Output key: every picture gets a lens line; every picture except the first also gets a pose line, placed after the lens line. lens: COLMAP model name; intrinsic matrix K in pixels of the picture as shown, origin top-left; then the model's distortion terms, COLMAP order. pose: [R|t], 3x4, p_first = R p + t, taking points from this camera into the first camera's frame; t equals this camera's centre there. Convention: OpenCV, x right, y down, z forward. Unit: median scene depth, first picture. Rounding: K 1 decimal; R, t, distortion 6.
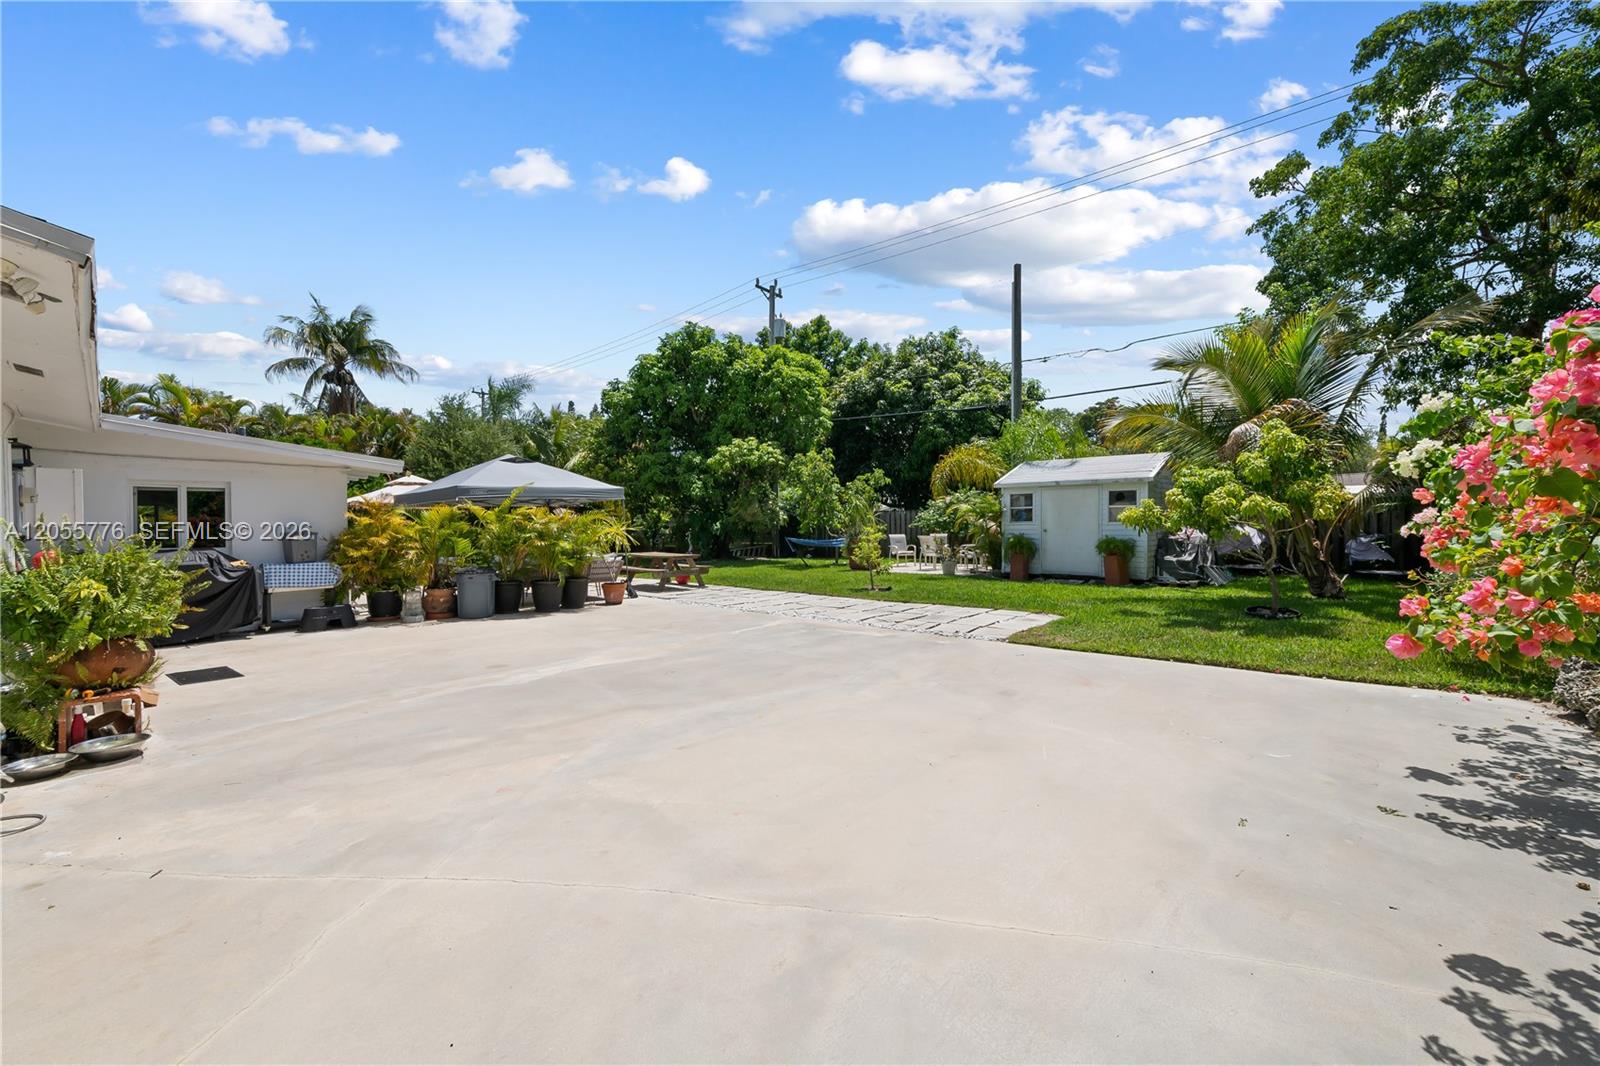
lens RADIAL K [[634.7, 0, 803.9], [0, 634.7, 534.7], [0, 0, 1]] dist [0.000190, -0.000304]
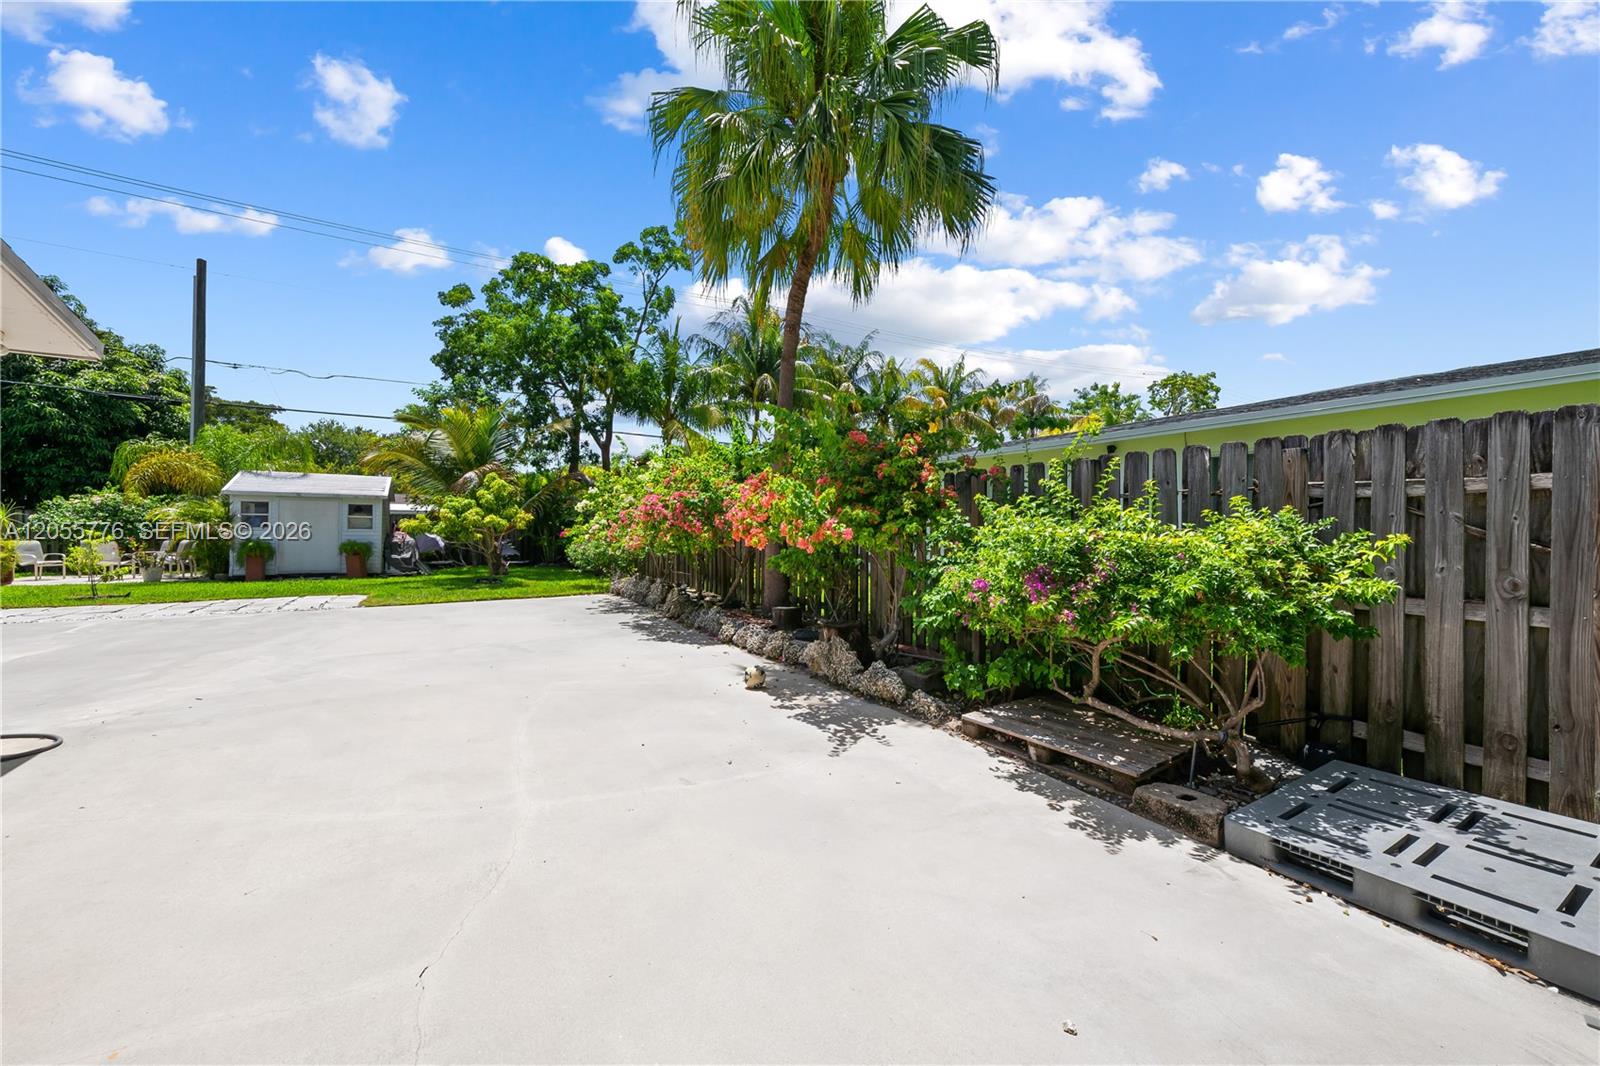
lens RADIAL K [[634.7, 0, 803.9], [0, 634.7, 534.7], [0, 0, 1]] dist [0.000190, -0.000304]
pose [[0.323911, 0.006310, 0.946066, -0.403784], [0.008796, 0.999914, -0.009681, 0.011537], [-0.946047, 0.011457, 0.323828, -0.251449]]
